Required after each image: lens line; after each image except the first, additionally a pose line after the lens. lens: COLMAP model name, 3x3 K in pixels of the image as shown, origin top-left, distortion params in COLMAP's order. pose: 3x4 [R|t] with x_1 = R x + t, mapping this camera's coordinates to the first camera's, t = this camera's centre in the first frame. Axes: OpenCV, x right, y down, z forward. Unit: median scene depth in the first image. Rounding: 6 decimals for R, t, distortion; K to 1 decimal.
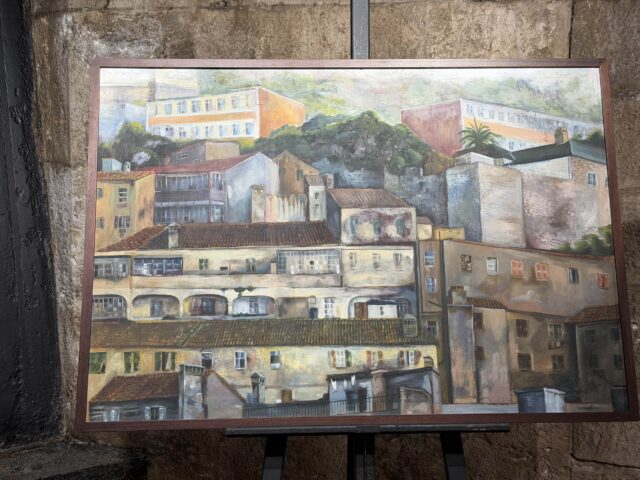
lens RADIAL K [[892.1, 0, 320.0], [0, 892.1, 240.7], [0, 0, 1]] dist [0.083947, 0.000000]
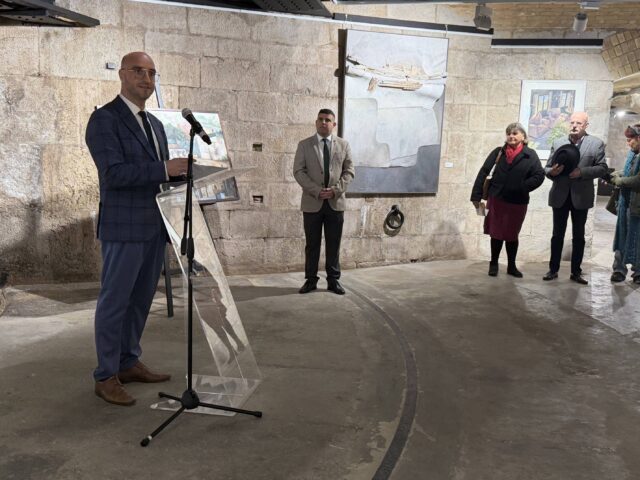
lens RADIAL K [[688.4, 0, 320.1], [0, 688.4, 240.3], [0, 0, 1]] dist [-0.005458, 0.000000]
pose [[0.721970, -0.090782, 0.685943, -1.514509], [0.068413, 0.995864, 0.059793, 0.211861], [-0.688534, 0.003758, 0.725194, -1.500819]]
